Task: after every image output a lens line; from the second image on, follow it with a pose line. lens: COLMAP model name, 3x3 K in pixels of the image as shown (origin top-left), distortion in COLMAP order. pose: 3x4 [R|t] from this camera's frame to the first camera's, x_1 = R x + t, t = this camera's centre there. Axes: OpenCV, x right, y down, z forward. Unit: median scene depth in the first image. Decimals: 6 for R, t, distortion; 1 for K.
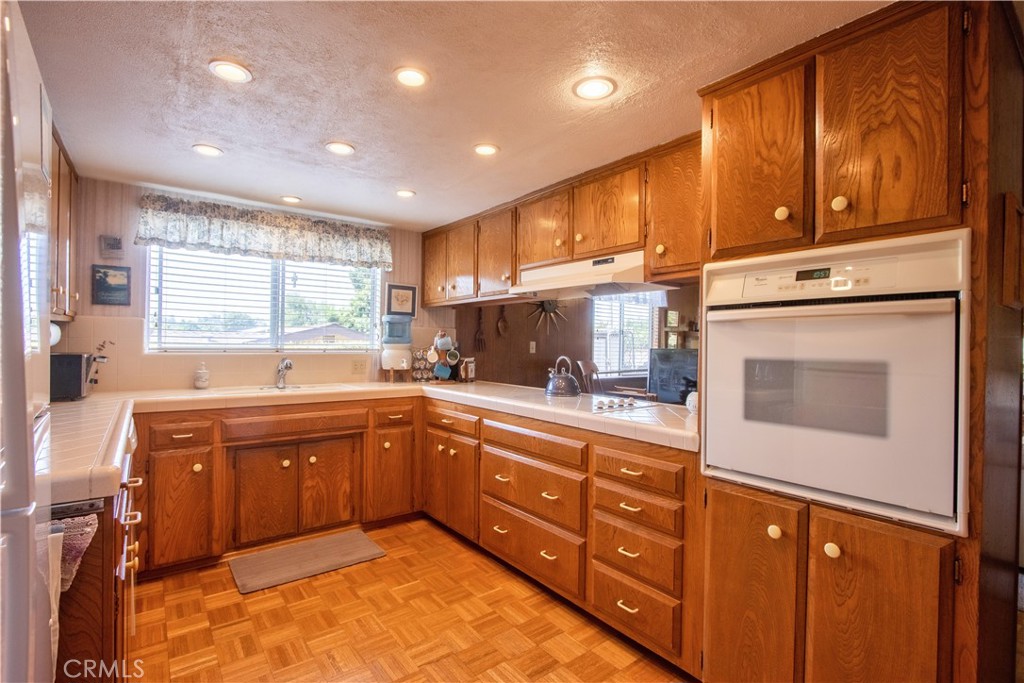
lens RADIAL K [[476.5, 0, 507.9], [0, 476.5, 343.6], [0, 0, 1]] dist [-0.016228, 0.000807]
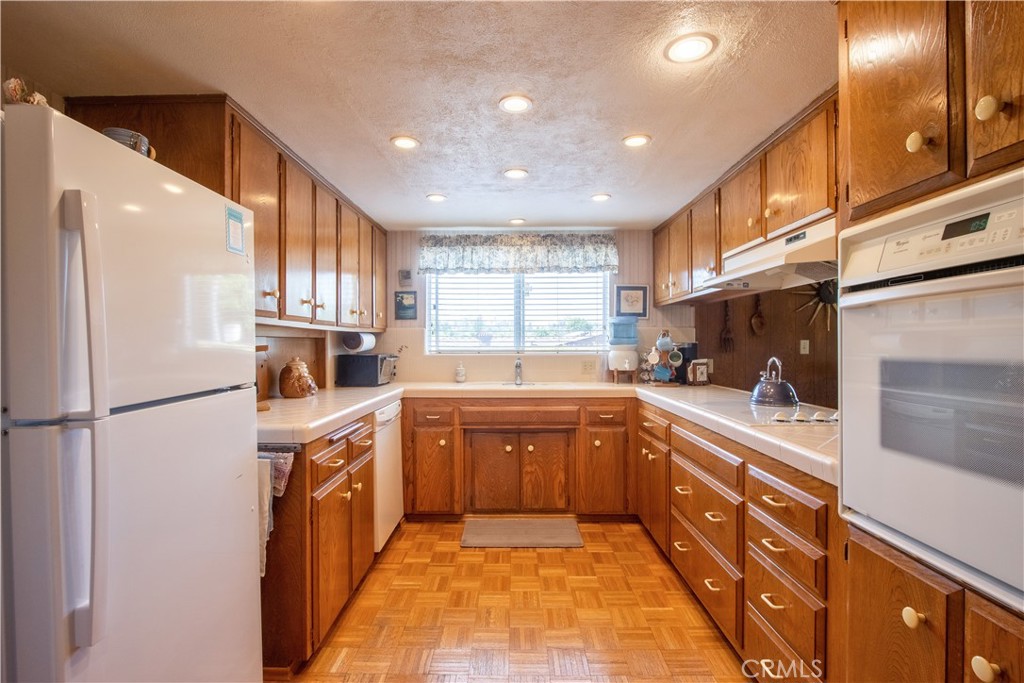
lens RADIAL K [[488.4, 0, 509.5], [0, 488.4, 343.7], [0, 0, 1]] dist [-0.016846, 0.001153]
pose [[0.784753, -0.014089, -0.619649, 0.285095], [0.011921, 0.999900, -0.007639, 0.004076], [0.619694, -0.001392, 0.784842, 0.058008]]
